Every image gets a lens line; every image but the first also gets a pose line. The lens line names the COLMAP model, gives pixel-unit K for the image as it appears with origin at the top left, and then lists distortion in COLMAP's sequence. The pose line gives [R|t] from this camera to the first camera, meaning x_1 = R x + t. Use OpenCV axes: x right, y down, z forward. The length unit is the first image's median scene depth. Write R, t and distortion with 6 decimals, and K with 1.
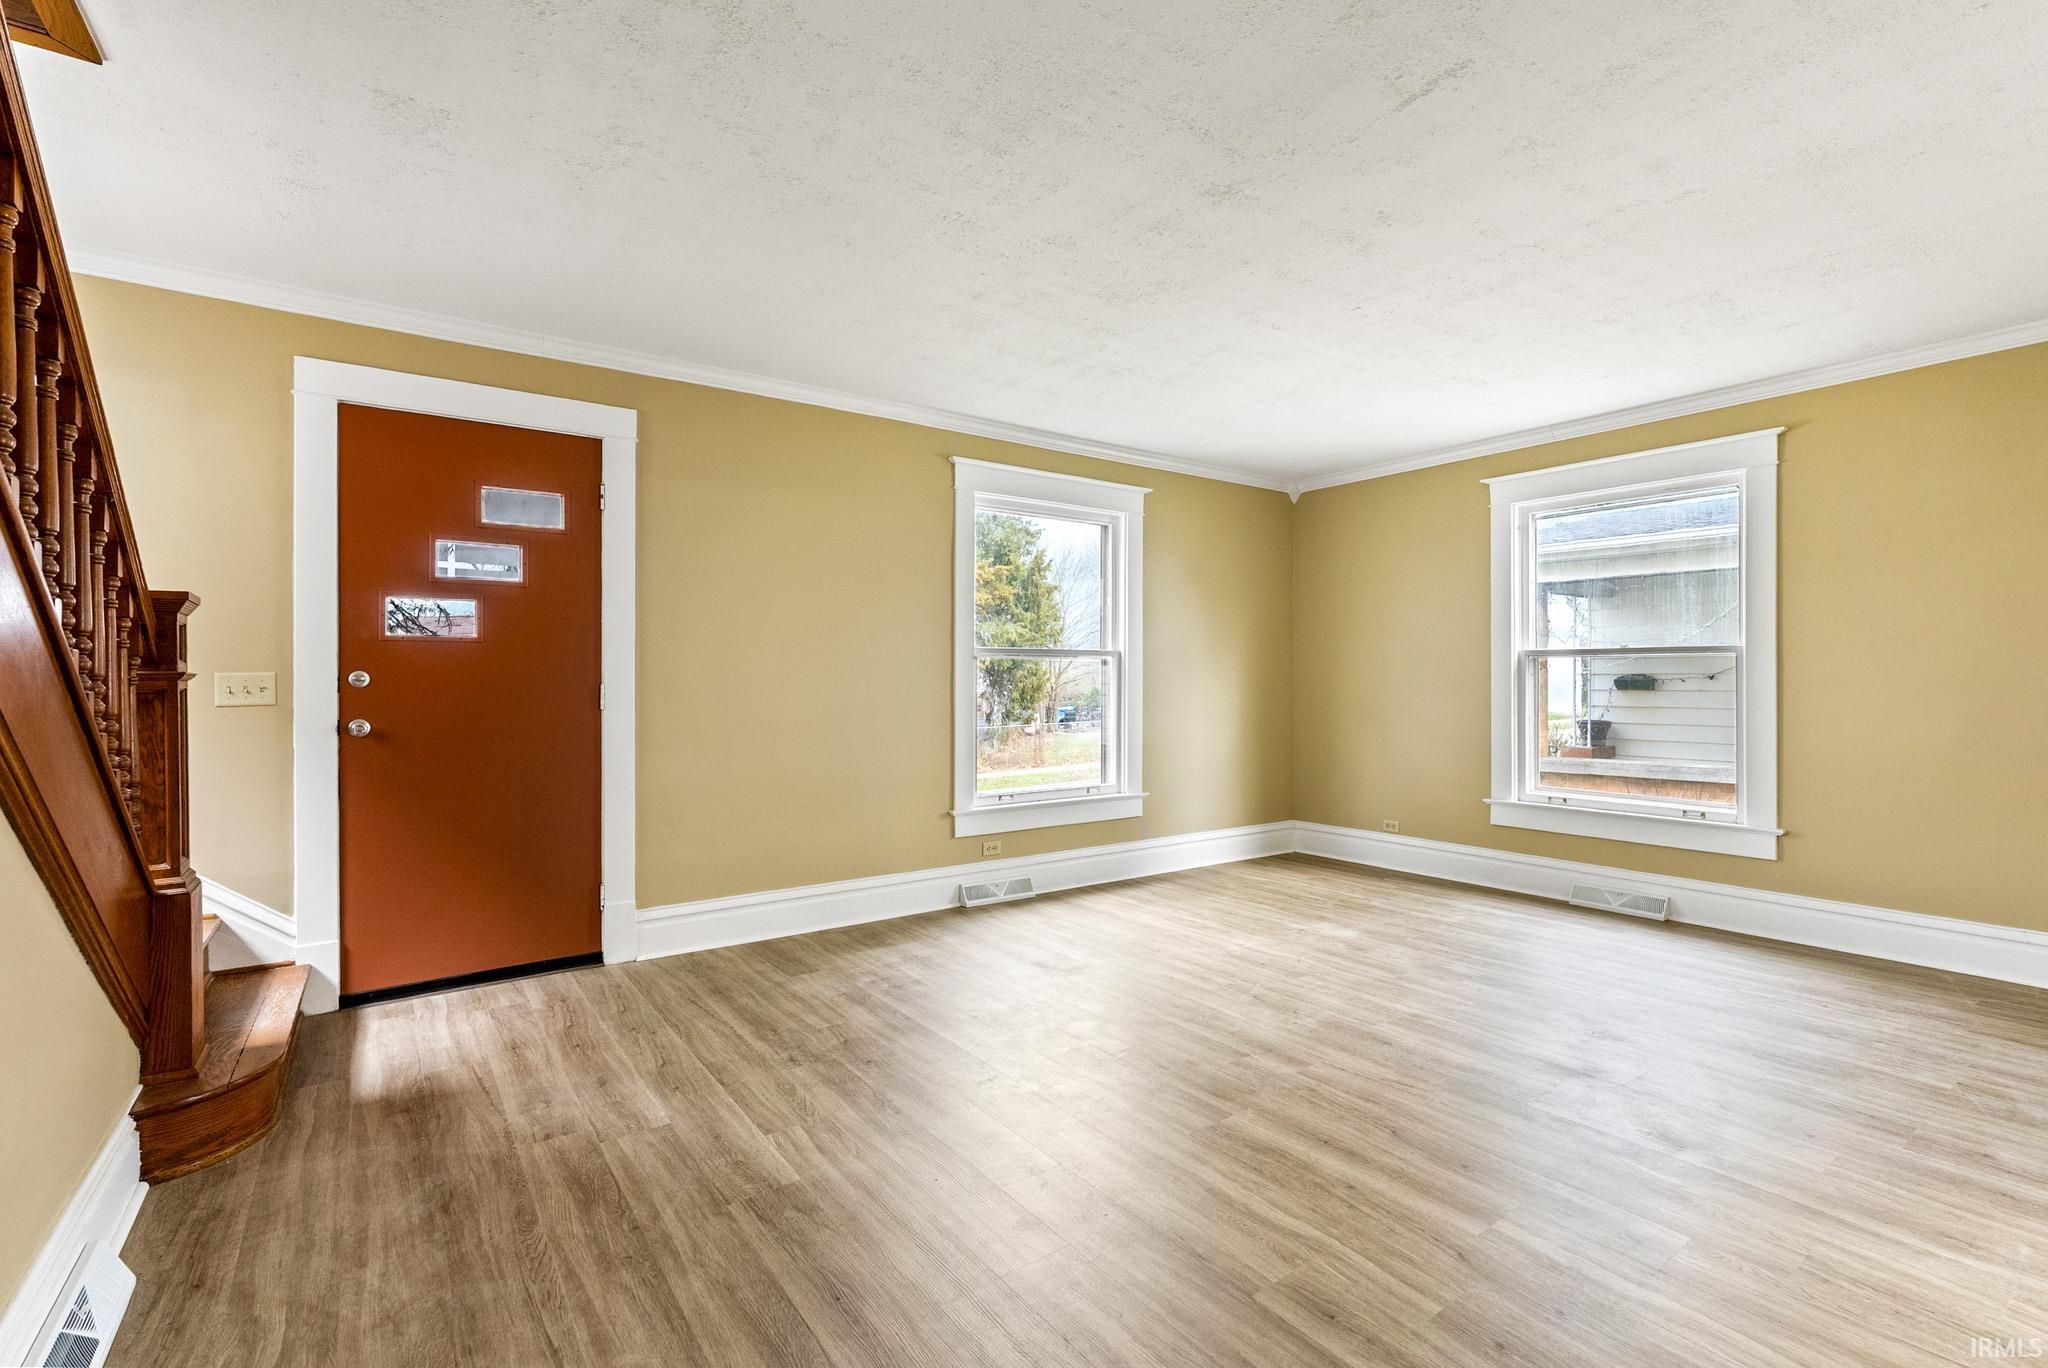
lens RADIAL K [[914.4, 0, 1046.5], [0, 914.4, 687.9], [0, 0, 1]] dist [0.001639, 0.000044]
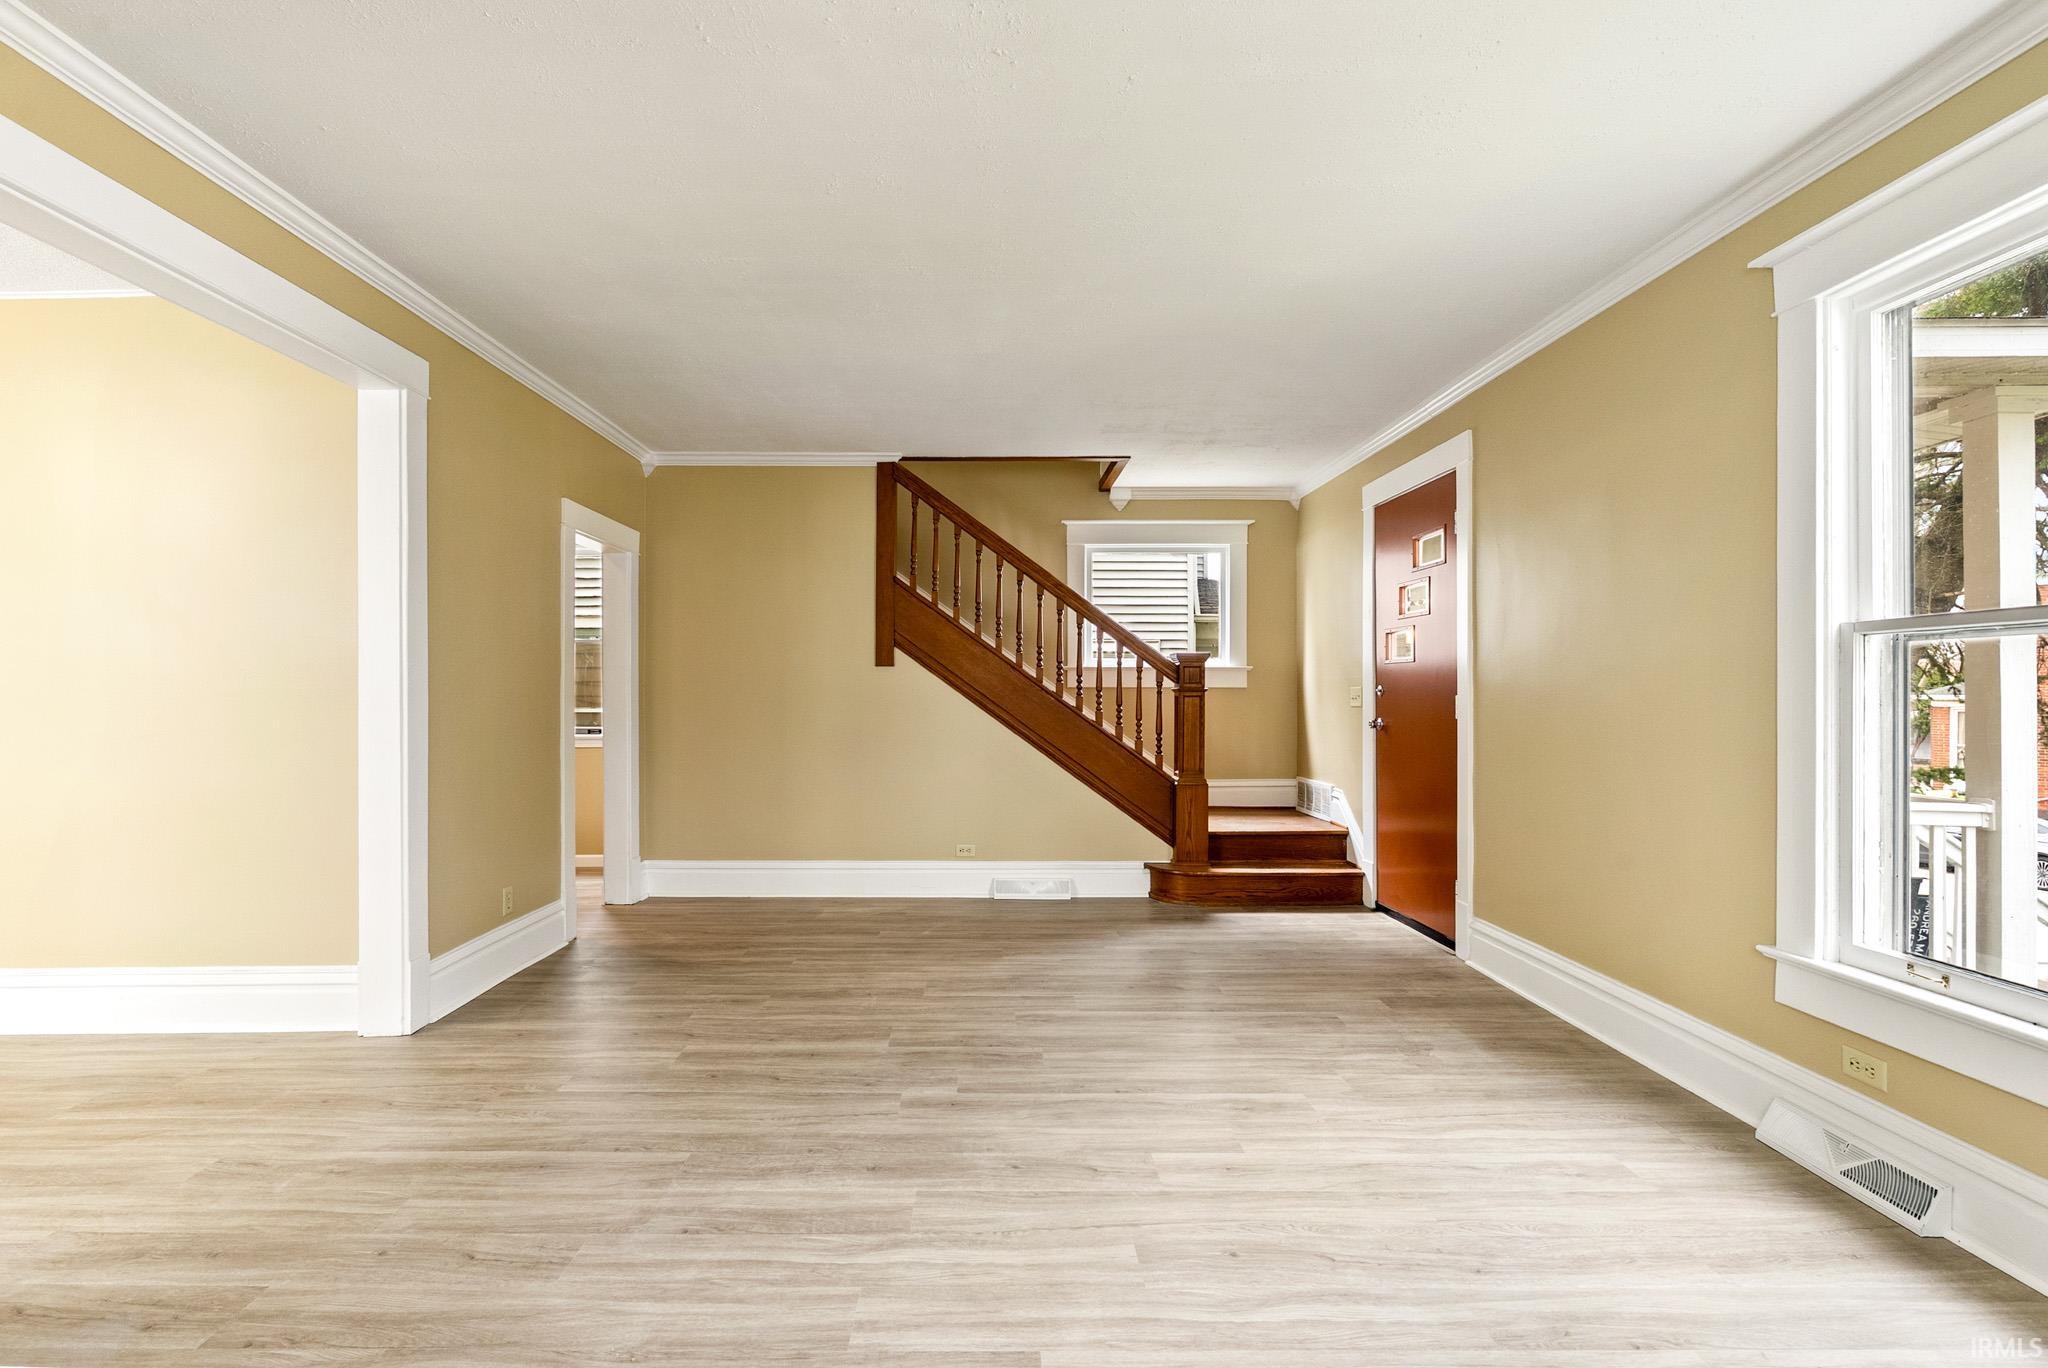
lens RADIAL K [[909.0, 0, 979.9], [0, 909.0, 742.1], [0, 0, 1]] dist [0.001024, 0.000112]
pose [[-0.597139, 0.045129, -0.800867, 0.825080], [-0.003507, 0.998260, 0.058867, -0.014143], [0.802130, 0.037961, -0.595942, 1.364595]]
